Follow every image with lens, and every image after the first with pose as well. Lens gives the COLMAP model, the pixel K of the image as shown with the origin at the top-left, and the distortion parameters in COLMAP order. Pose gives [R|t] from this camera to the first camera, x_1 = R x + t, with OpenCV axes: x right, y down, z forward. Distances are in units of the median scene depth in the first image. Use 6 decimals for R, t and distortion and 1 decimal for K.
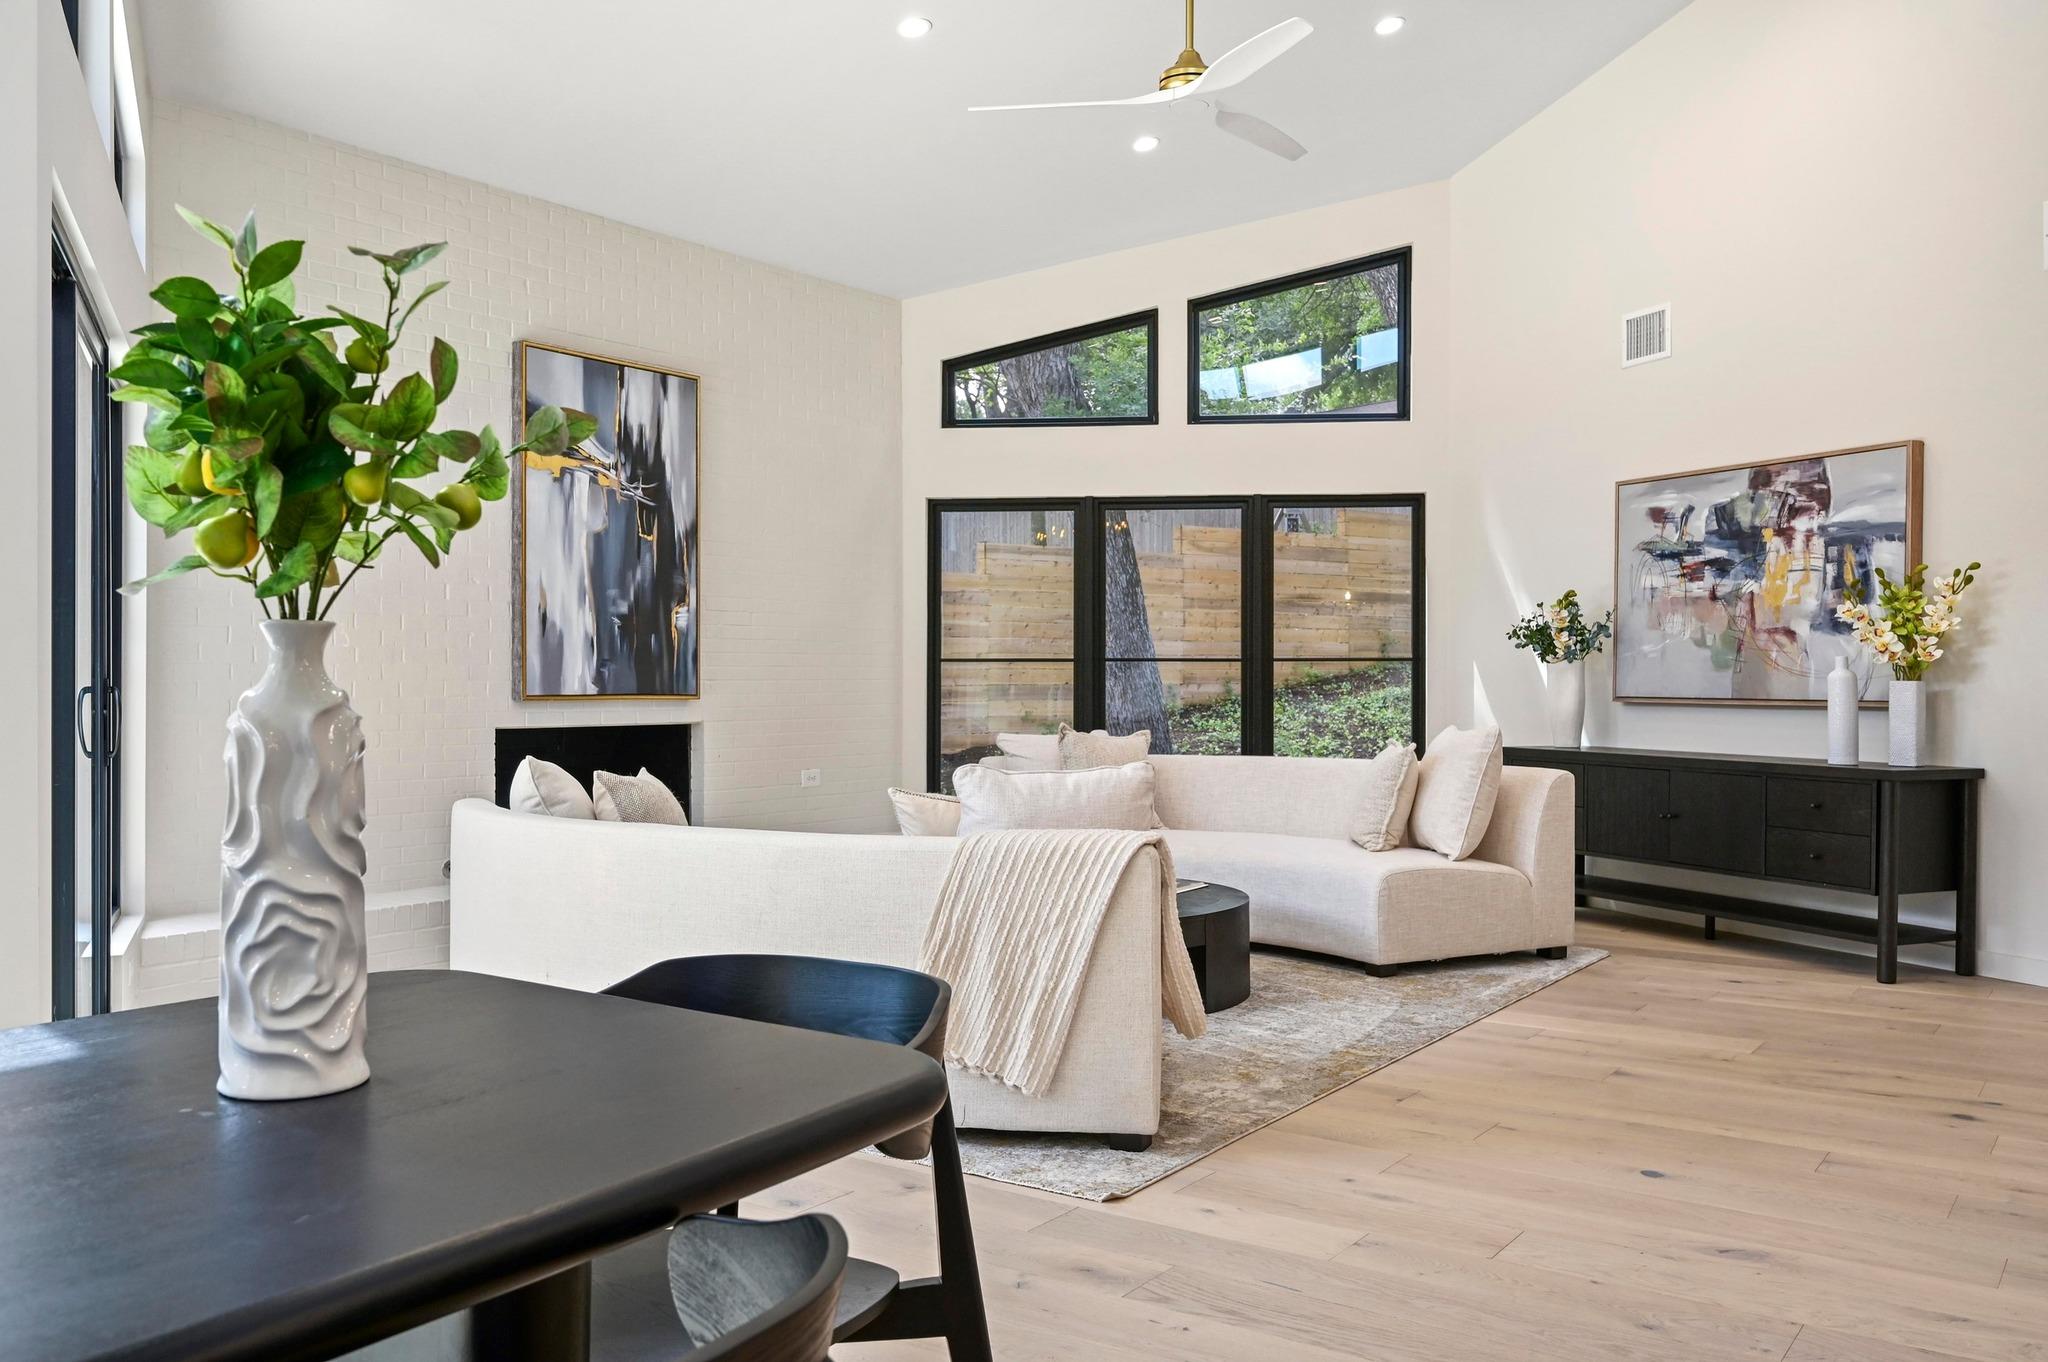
lens RADIAL K [[1653.6, 0, 1019.9], [0, 1653.6, 679.0], [0, 0, 1]] dist [-0.009150, -0.004835]
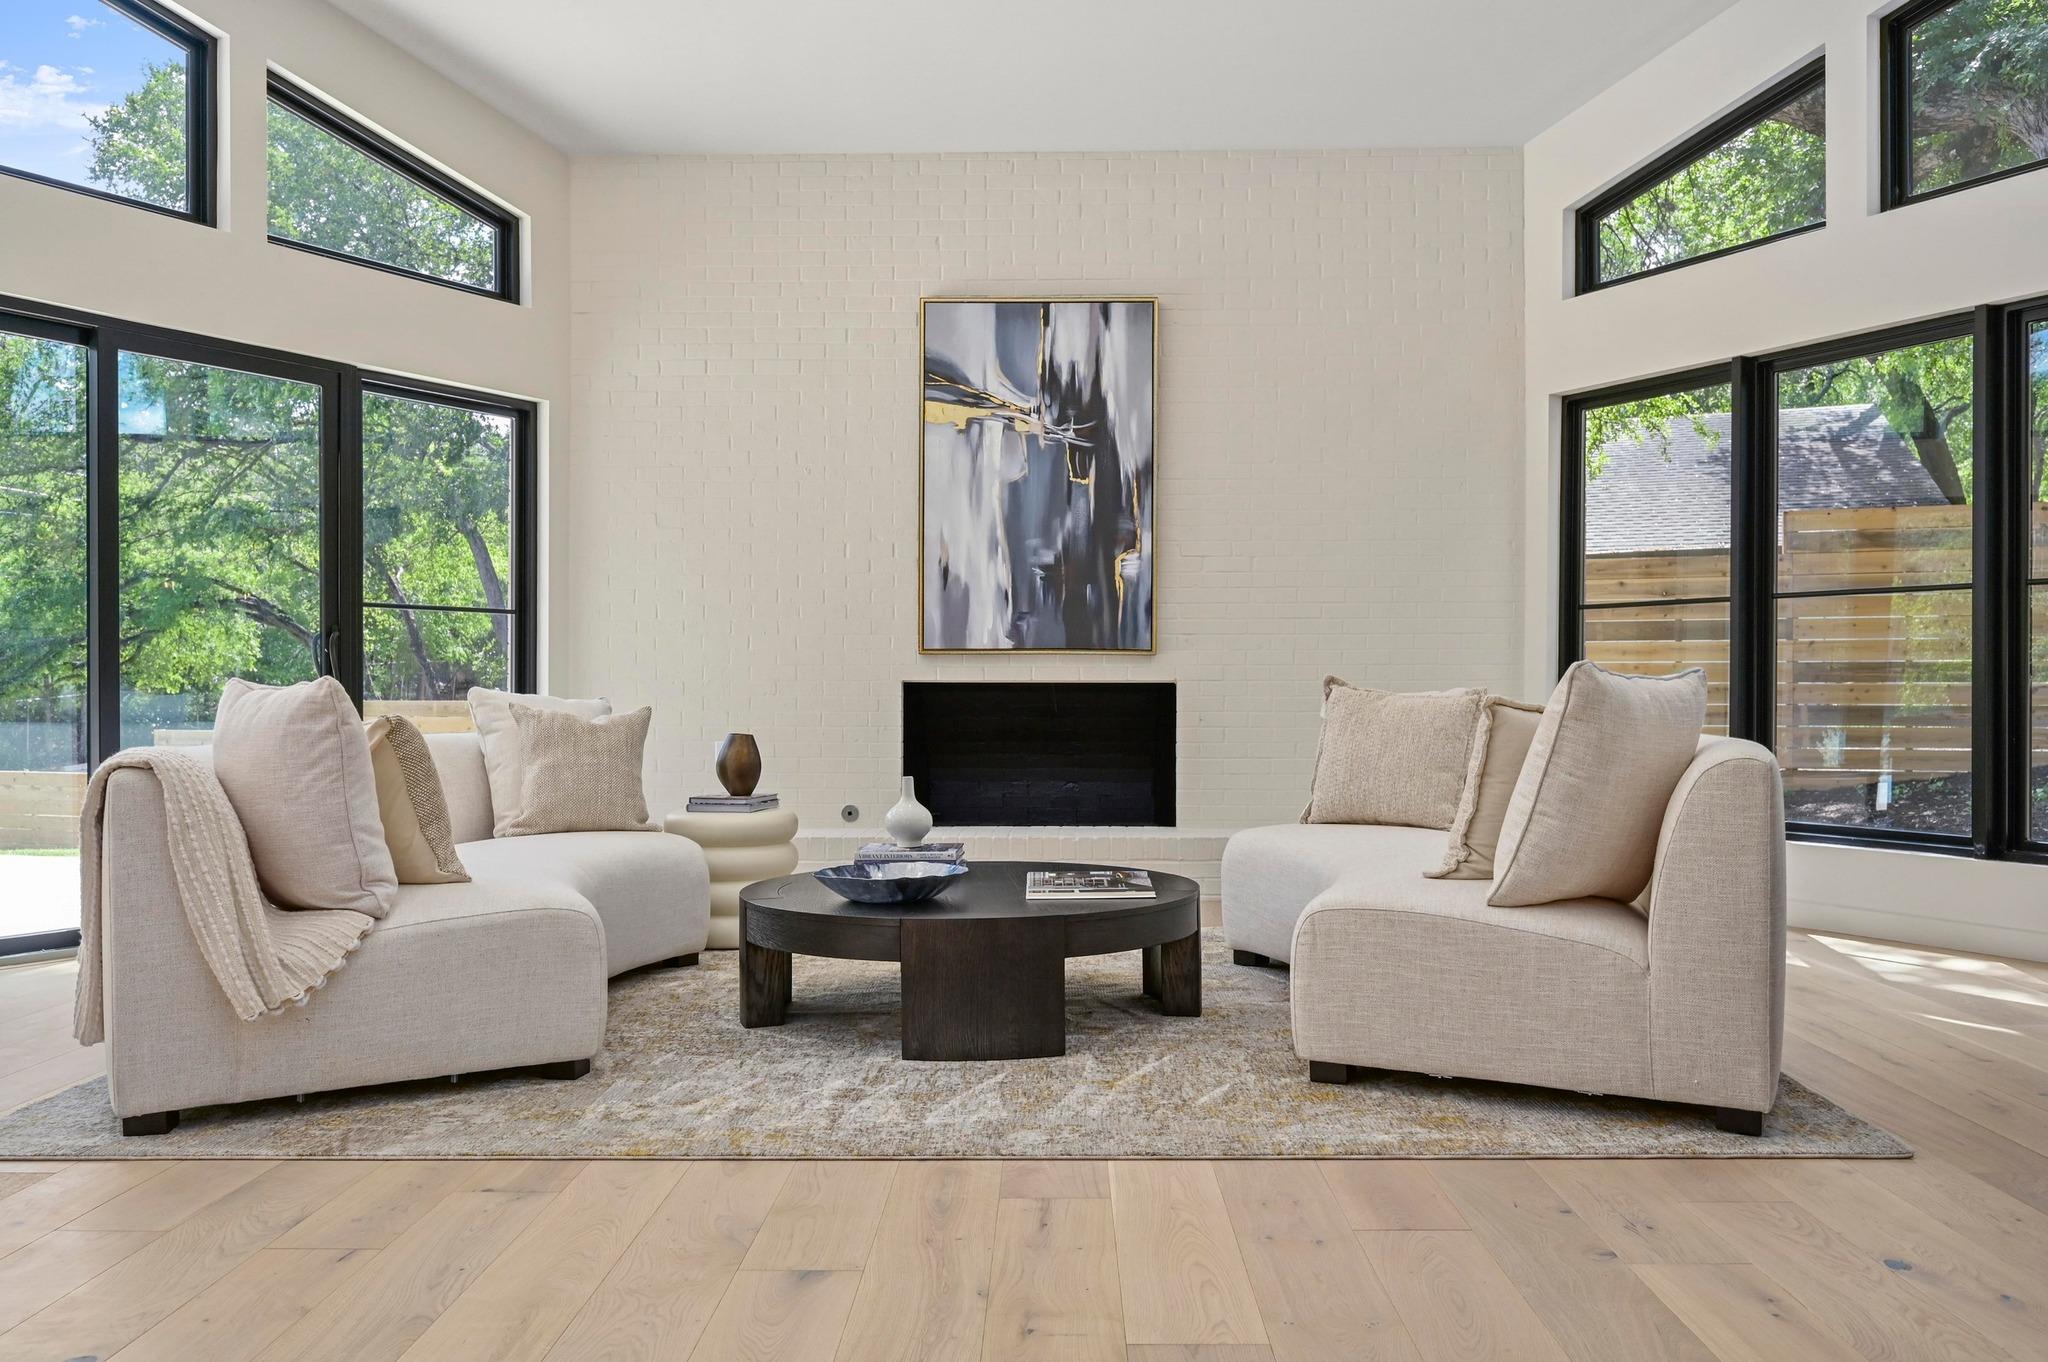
lens RADIAL K [[1586.1, 0, 1008.5], [0, 1586.1, 691.7], [0, 0, 1]] dist [-0.005715, 0.004236]
pose [[0.558696, 0.004840, -0.829358, 0.504462], [-0.000667, 0.999985, 0.005387, 0.029091], [0.829372, -0.002456, 0.558691, 0.471732]]
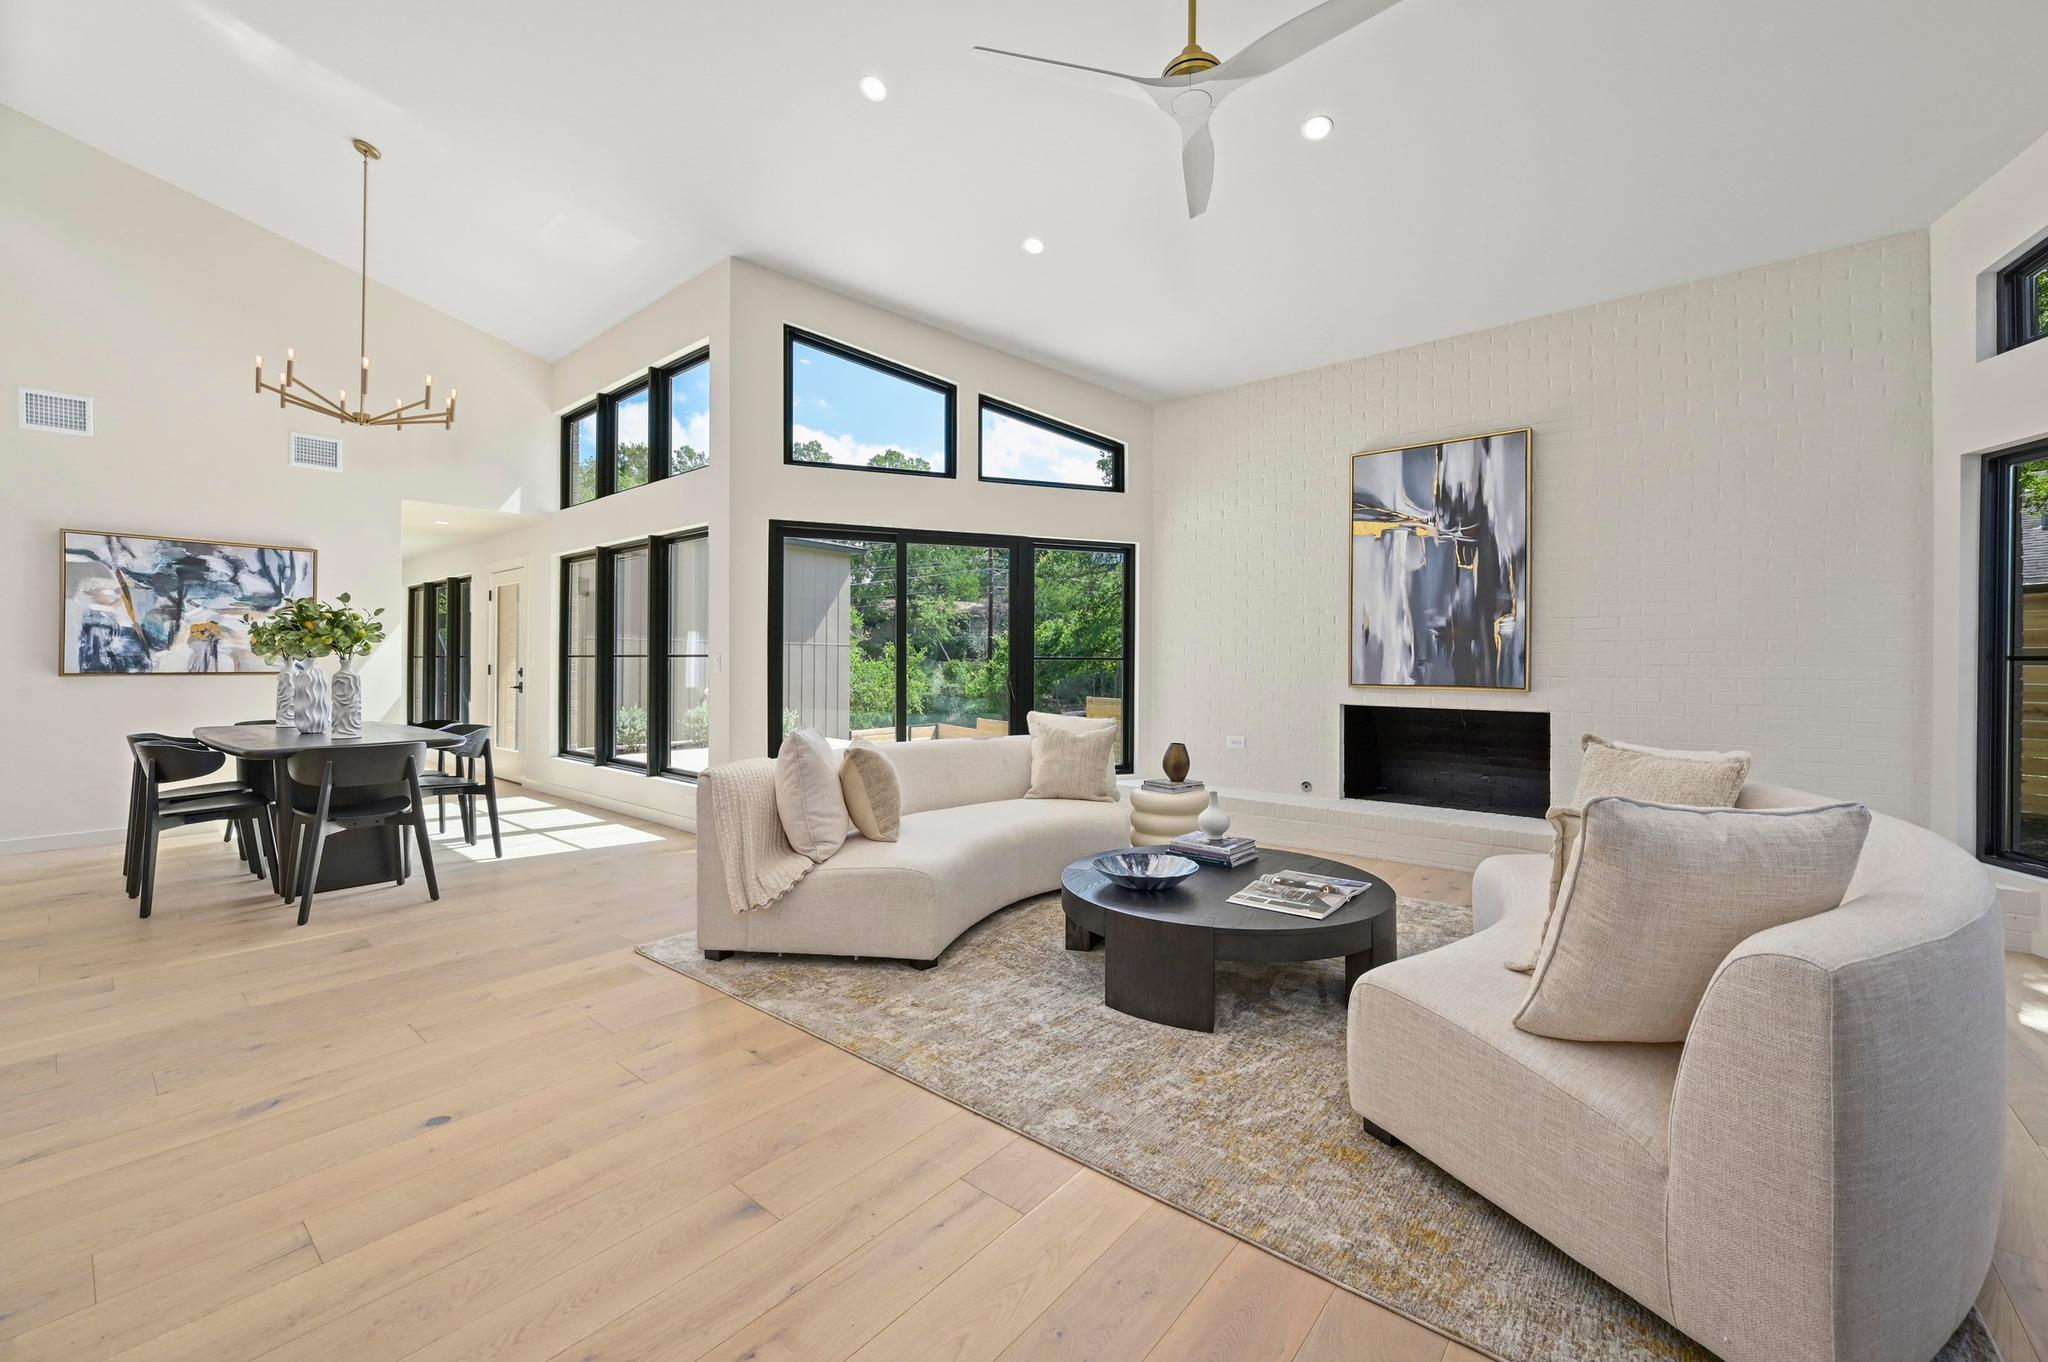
lens RADIAL K [[806.4, 0, 1026.8], [0, 806.4, 657.4], [0, 0, 1]] dist [-0.003421, 0.000098]
pose [[-0.069941, -0.006082, -0.997533, 0.445212], [-0.004651, 0.999973, -0.005771, -0.008524], [0.997540, 0.004236, -0.069968, 0.706786]]
